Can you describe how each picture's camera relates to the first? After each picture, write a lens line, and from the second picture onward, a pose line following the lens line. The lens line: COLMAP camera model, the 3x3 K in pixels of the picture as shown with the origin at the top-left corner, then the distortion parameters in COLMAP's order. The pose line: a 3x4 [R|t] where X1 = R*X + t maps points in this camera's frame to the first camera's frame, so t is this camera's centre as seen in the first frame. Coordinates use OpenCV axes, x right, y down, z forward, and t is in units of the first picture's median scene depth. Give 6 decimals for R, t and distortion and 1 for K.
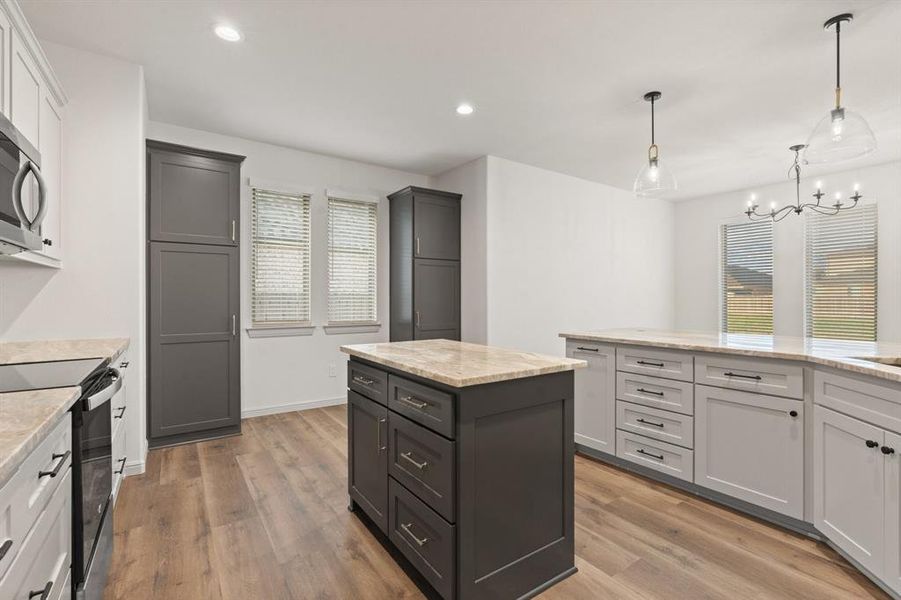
lens RADIAL K [[411.1, 0, 451.1], [0, 411.1, 299.7], [0, 0, 1]] dist [-0.007611, 0.001743]
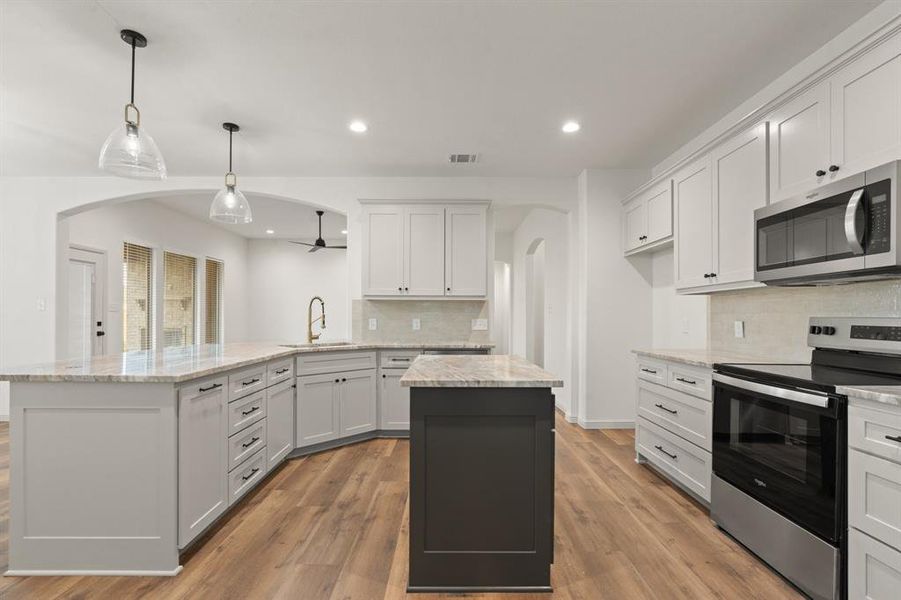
lens RADIAL K [[411.1, 0, 448.2], [0, 411.1, 318.2], [0, 0, 1]] dist [-0.007611, 0.001743]
pose [[-0.823685, -0.003782, 0.567035, -0.533217], [0.000580, 0.999972, 0.007512, -0.005784], [-0.567047, 0.006516, -0.823660, 1.774119]]
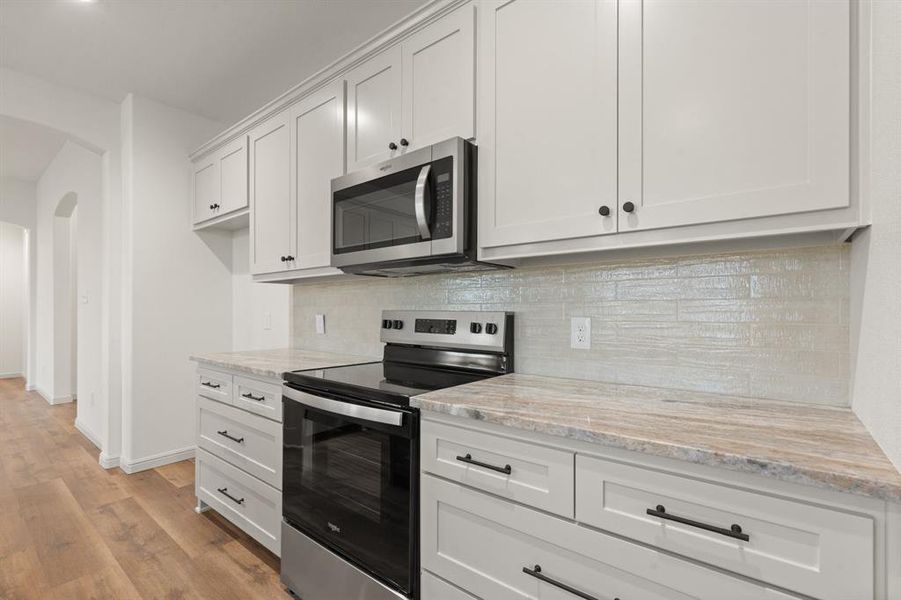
lens RADIAL K [[411.1, 0, 450.1], [0, 411.1, 308.6], [0, 0, 1]] dist [-0.007611, 0.001743]
pose [[-0.957725, -0.005950, -0.287624, -0.573569], [-0.005315, 0.999981, -0.002988, -0.002205], [0.287637, -0.001333, -0.957739, 1.386619]]
